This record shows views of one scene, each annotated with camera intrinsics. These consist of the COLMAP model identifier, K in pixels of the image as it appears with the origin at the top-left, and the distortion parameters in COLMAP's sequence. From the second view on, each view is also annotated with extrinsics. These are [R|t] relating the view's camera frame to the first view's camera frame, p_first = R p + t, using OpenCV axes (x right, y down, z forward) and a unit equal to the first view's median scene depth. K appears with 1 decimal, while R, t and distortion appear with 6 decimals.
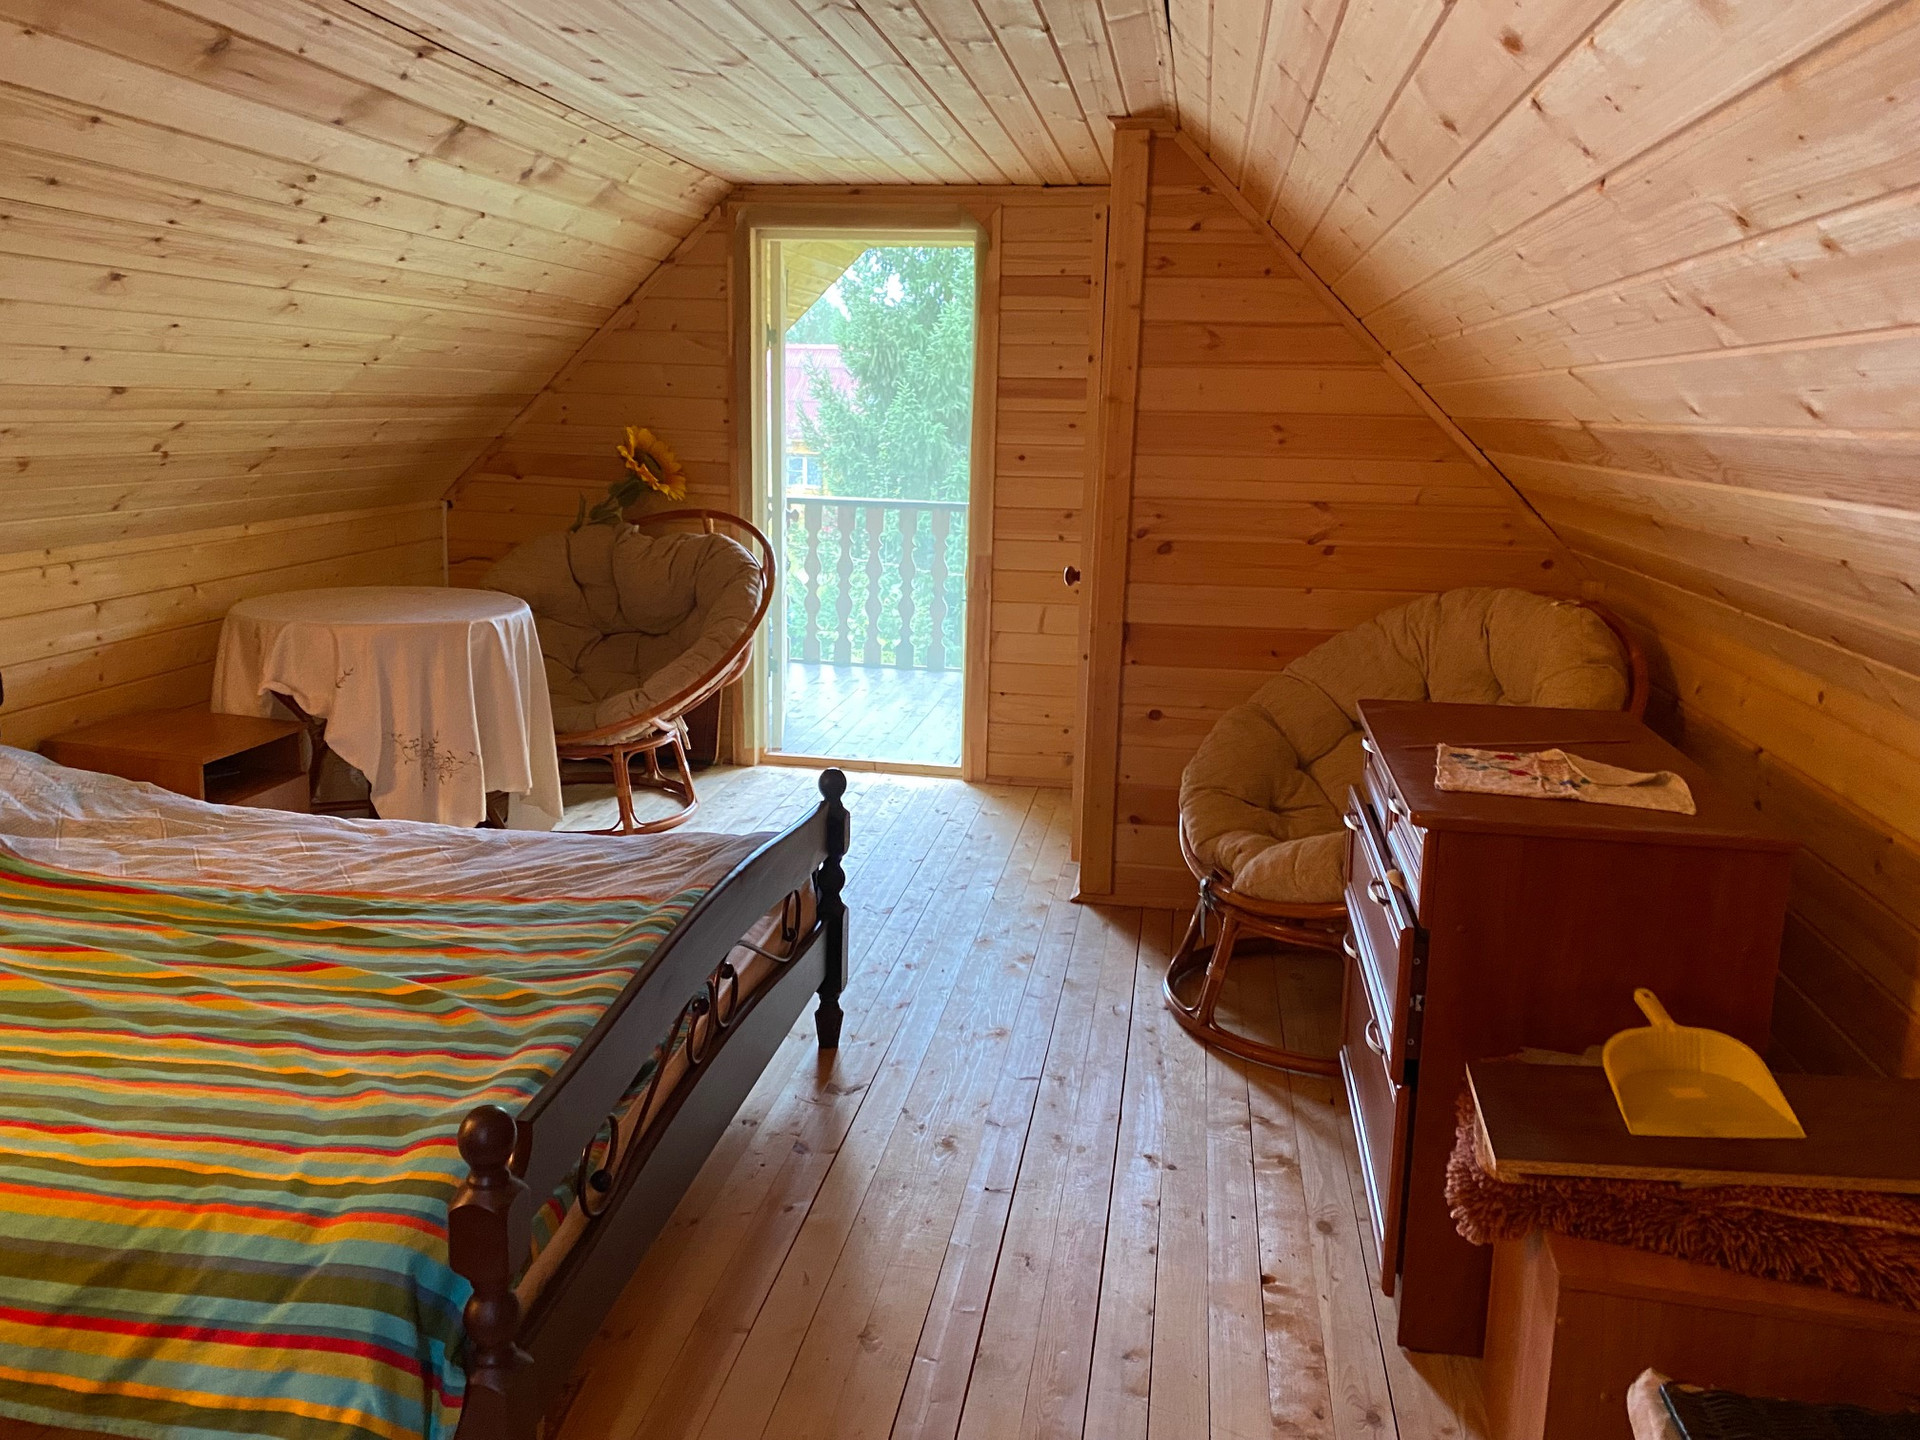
lens RADIAL K [[1457.3, 0, 956.9], [0, 1457.3, 702.9], [0, 0, 1]] dist [0.039681, -0.036106]
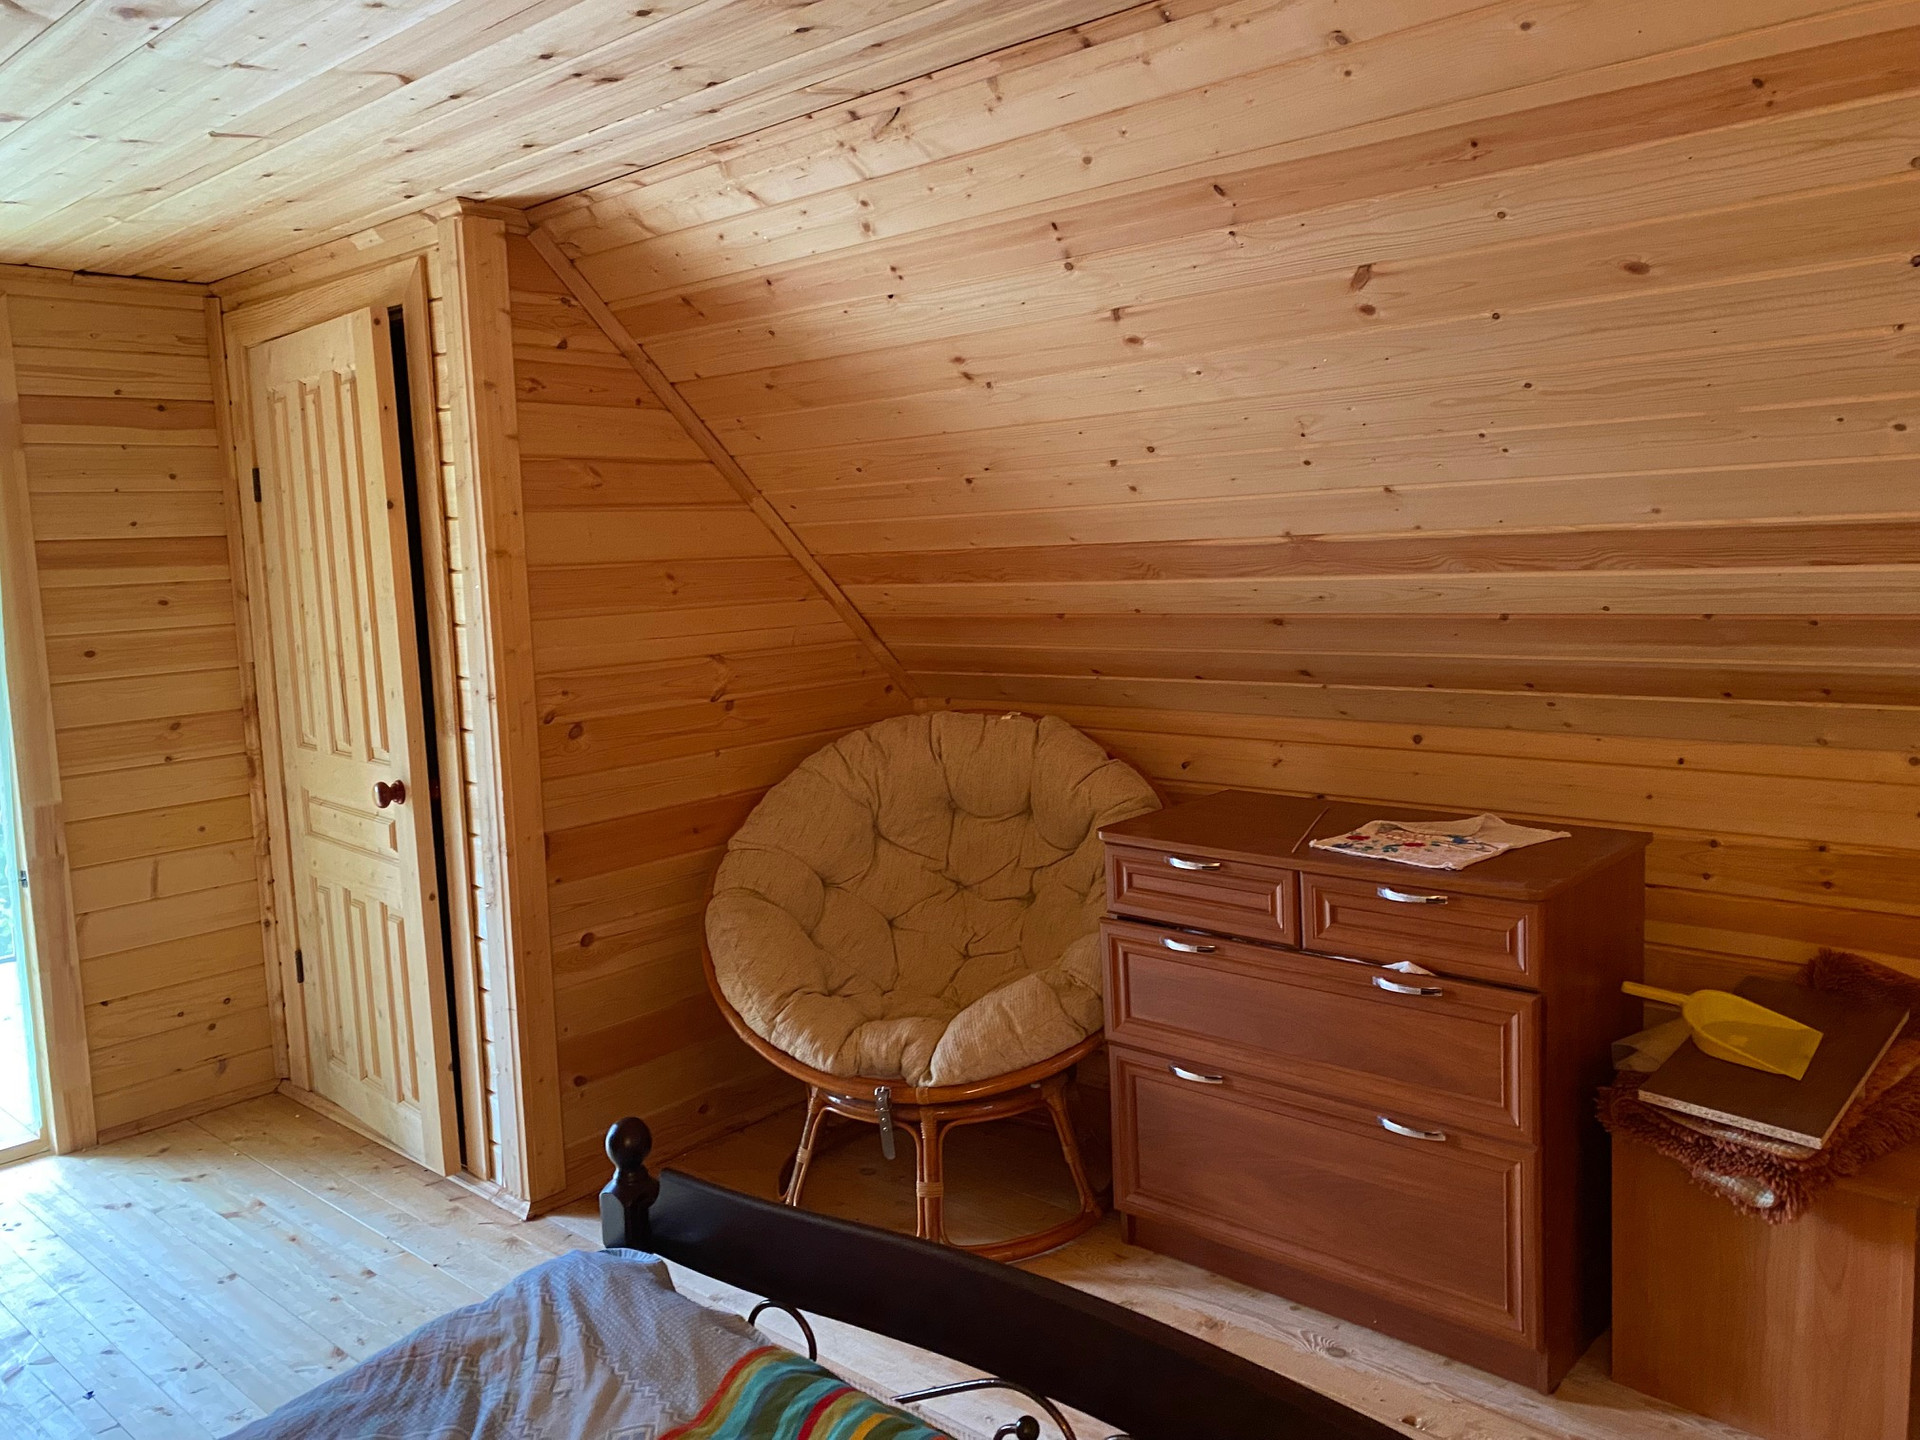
lens RADIAL K [[1457.3, 0, 952.1], [0, 1457.3, 685.9], [0, 0, 1]] dist [0.039681, -0.036106]
pose [[0.530092, -0.124652, 0.838728, -0.428440], [0.220695, 0.975328, 0.005471, -0.091279], [-0.818716, 0.182203, 0.544524, 0.396855]]
